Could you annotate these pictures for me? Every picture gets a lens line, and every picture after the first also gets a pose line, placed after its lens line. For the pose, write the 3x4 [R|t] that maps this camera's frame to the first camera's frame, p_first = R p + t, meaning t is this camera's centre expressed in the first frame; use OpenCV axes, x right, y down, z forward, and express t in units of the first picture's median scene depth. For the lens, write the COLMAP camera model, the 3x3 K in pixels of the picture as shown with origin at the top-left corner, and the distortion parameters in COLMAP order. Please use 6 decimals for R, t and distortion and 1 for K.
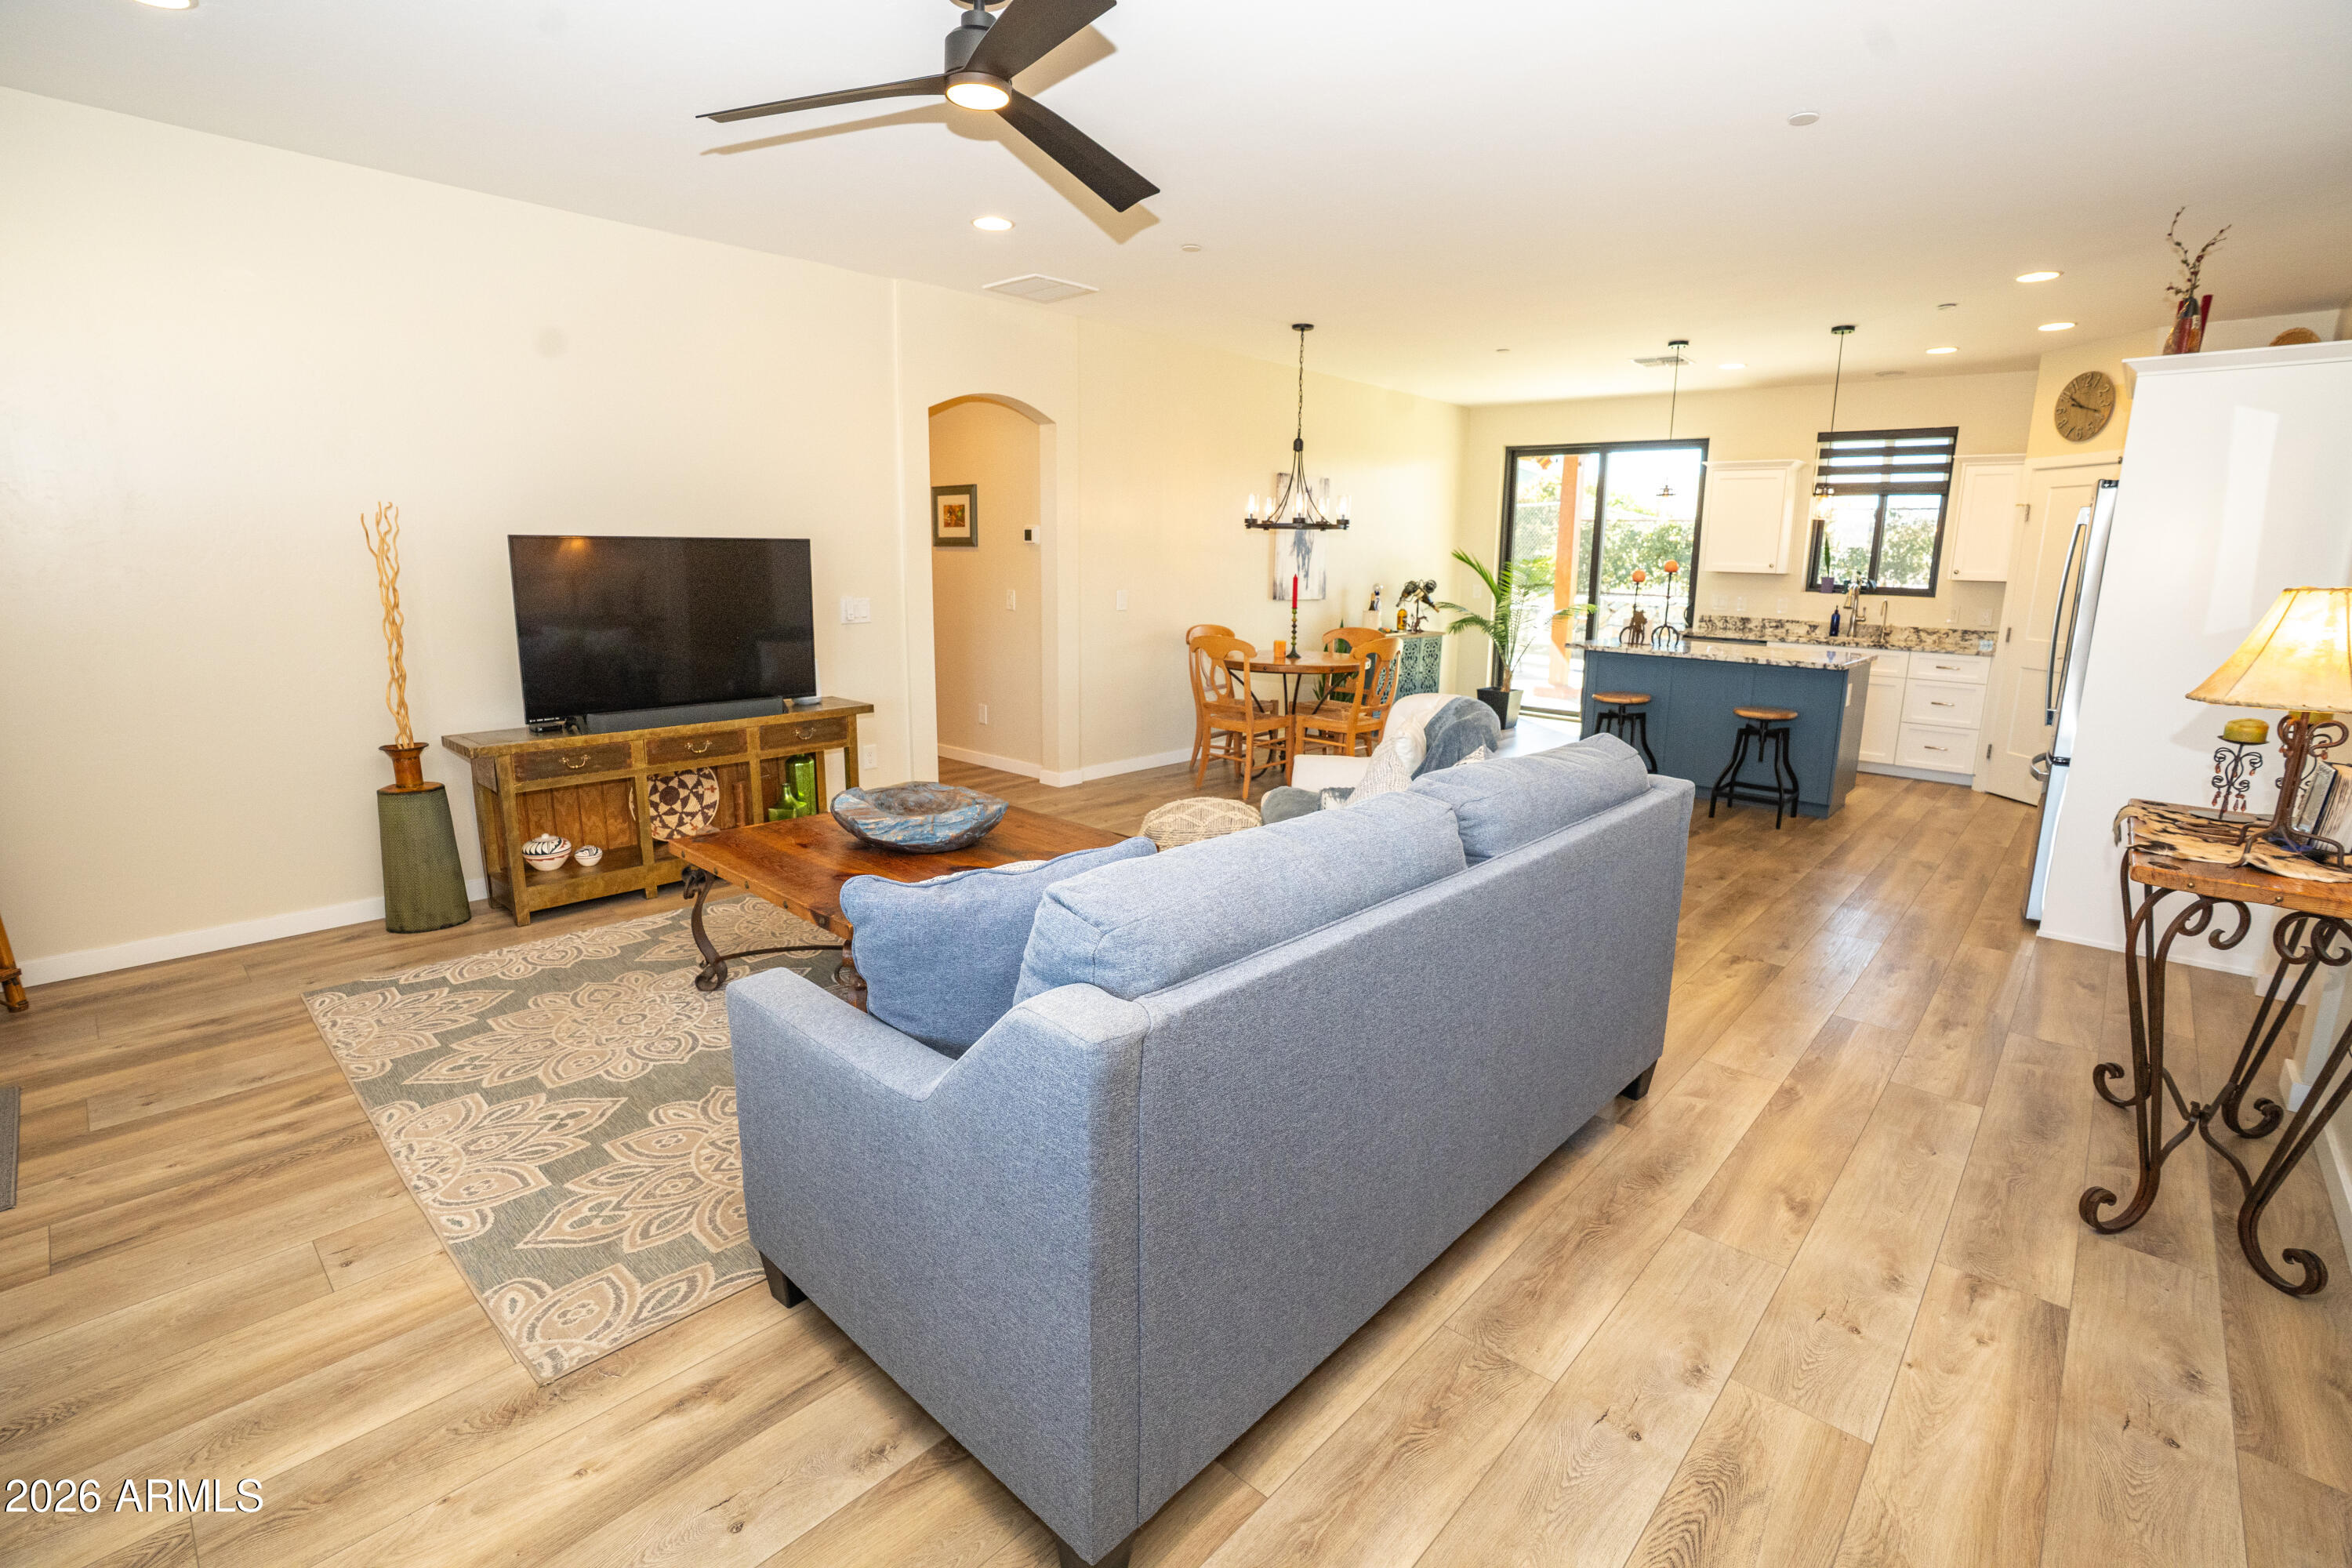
lens RADIAL K [[1076.4, 0, 1180.8], [0, 1076.4, 769.8], [0, 0, 1]] dist [-0.072946, 0.027236]
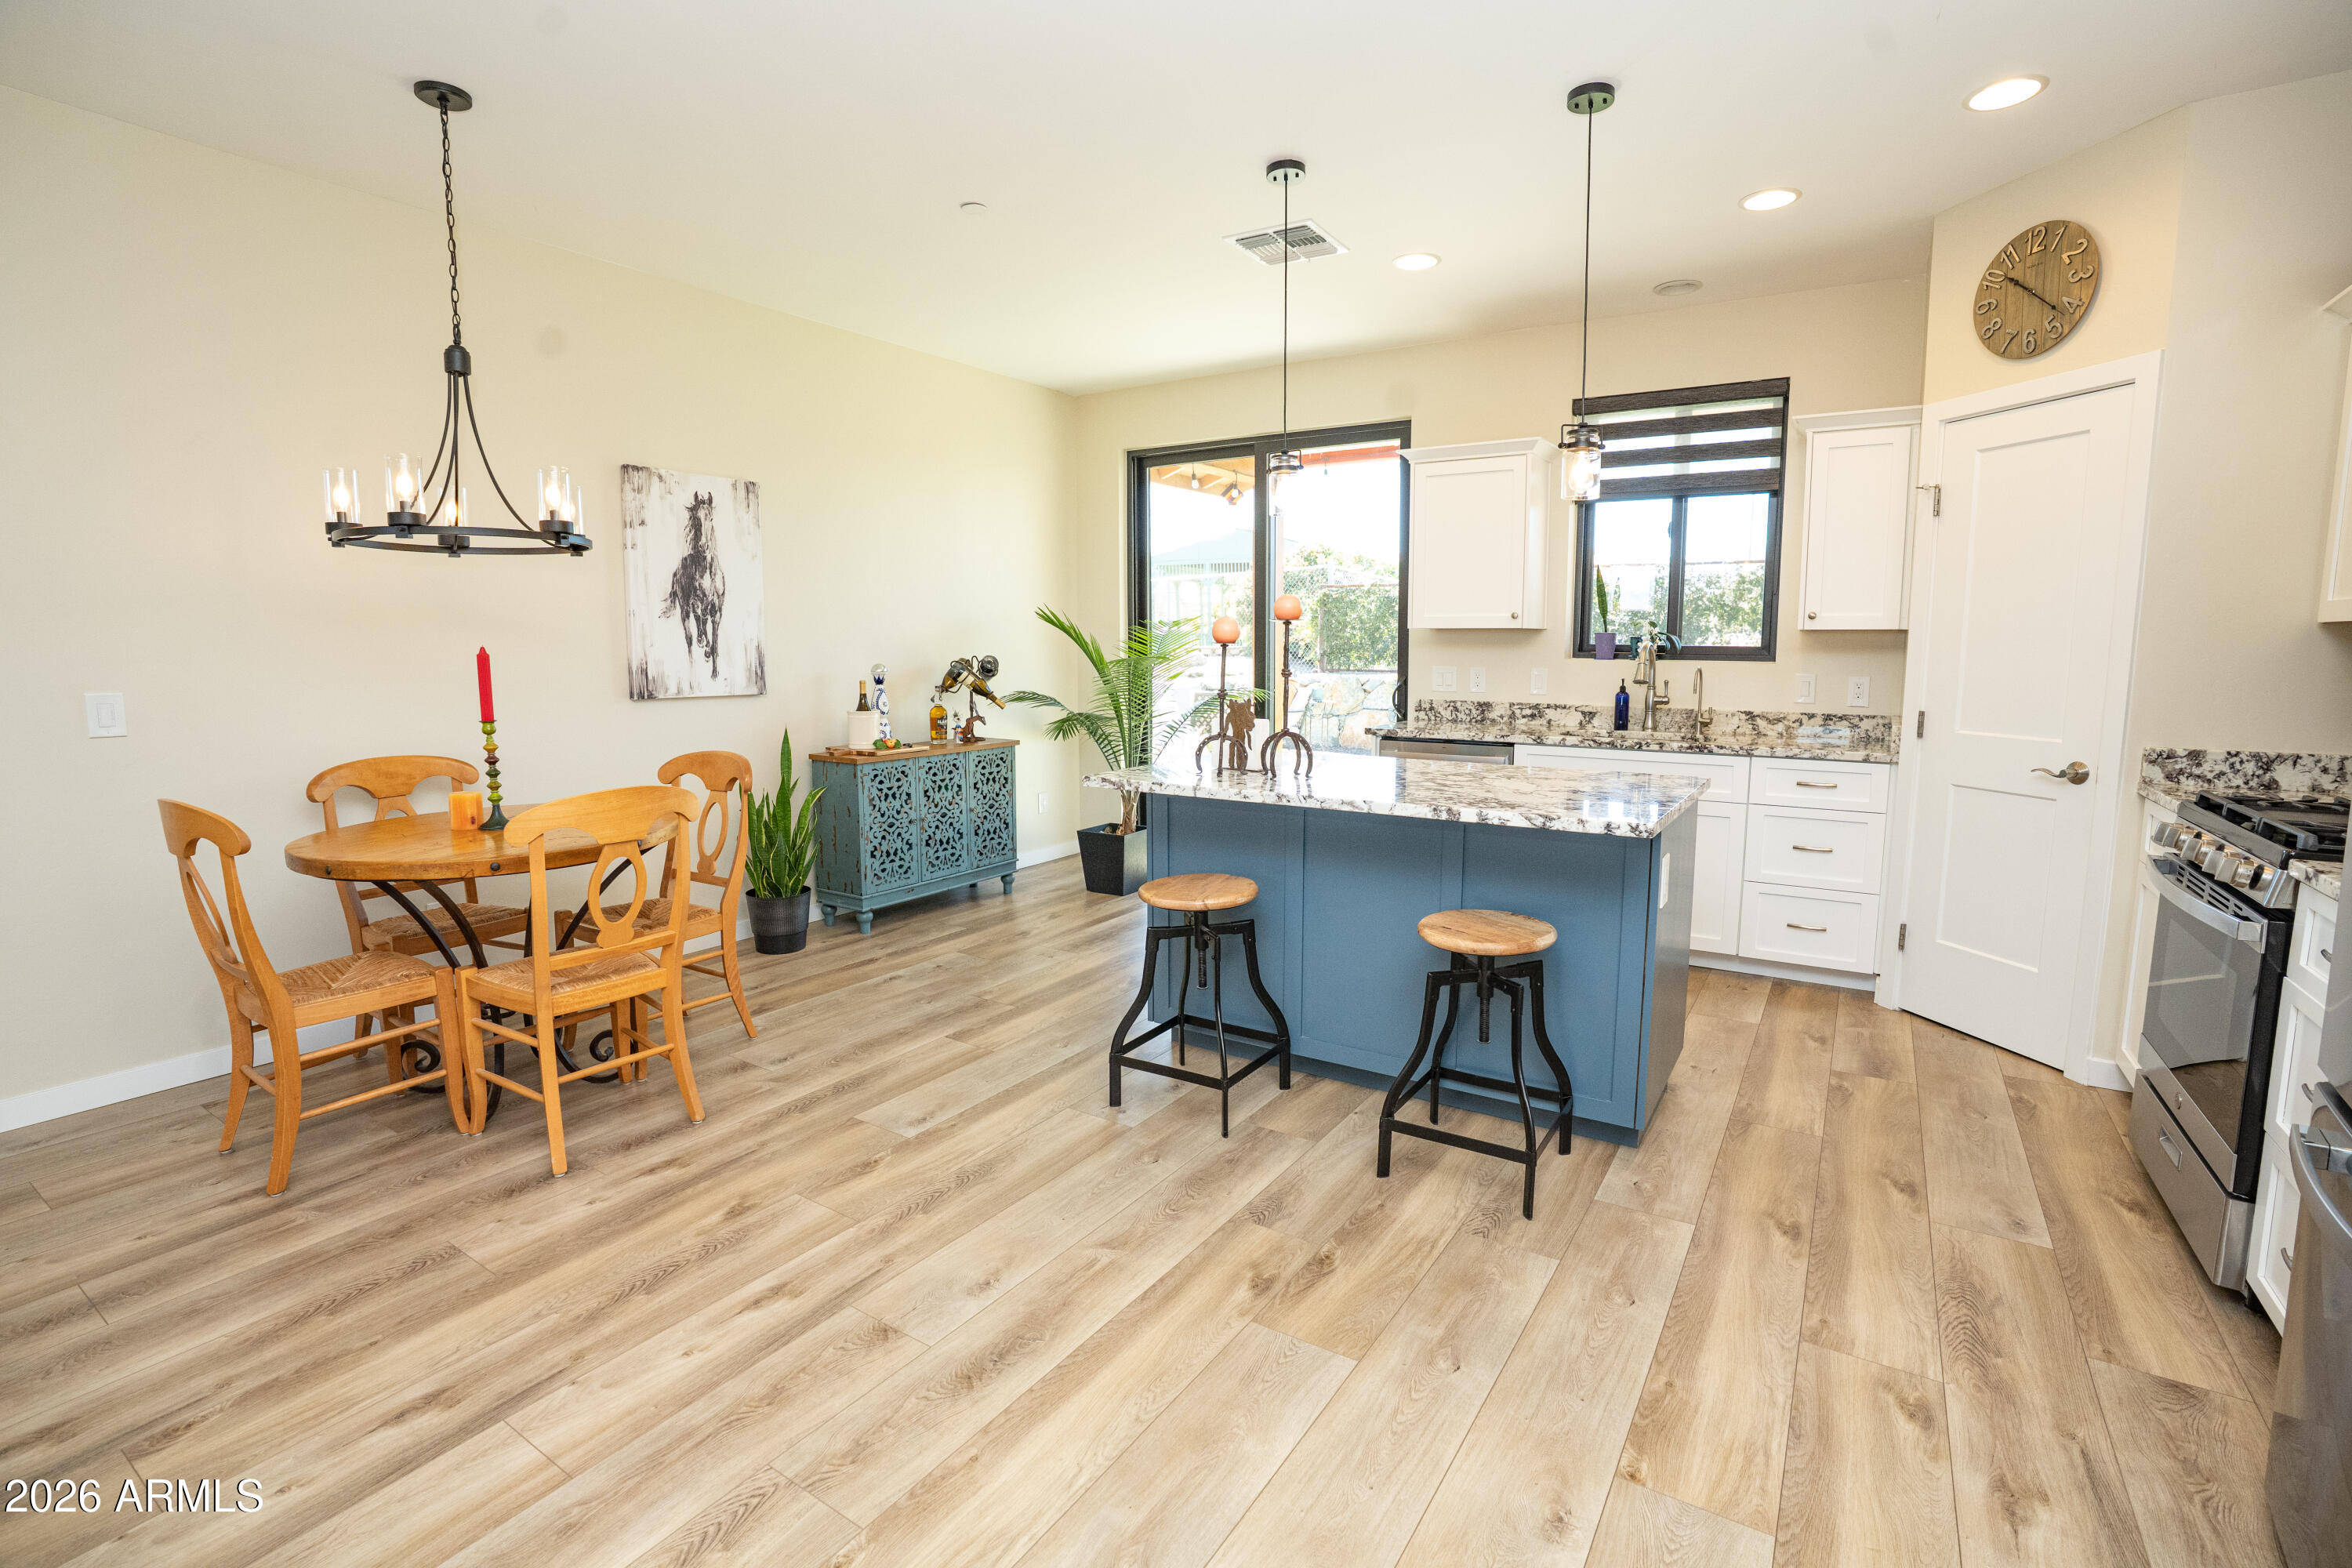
lens RADIAL K [[1076.4, 0, 1180.8], [0, 1076.4, 769.8], [0, 0, 1]] dist [-0.072946, 0.027236]
pose [[0.986383, -0.035654, 0.160552, 0.283731], [0.048256, 0.995993, -0.075290, -0.072851], [-0.157224, 0.082013, 0.984152, 0.456444]]
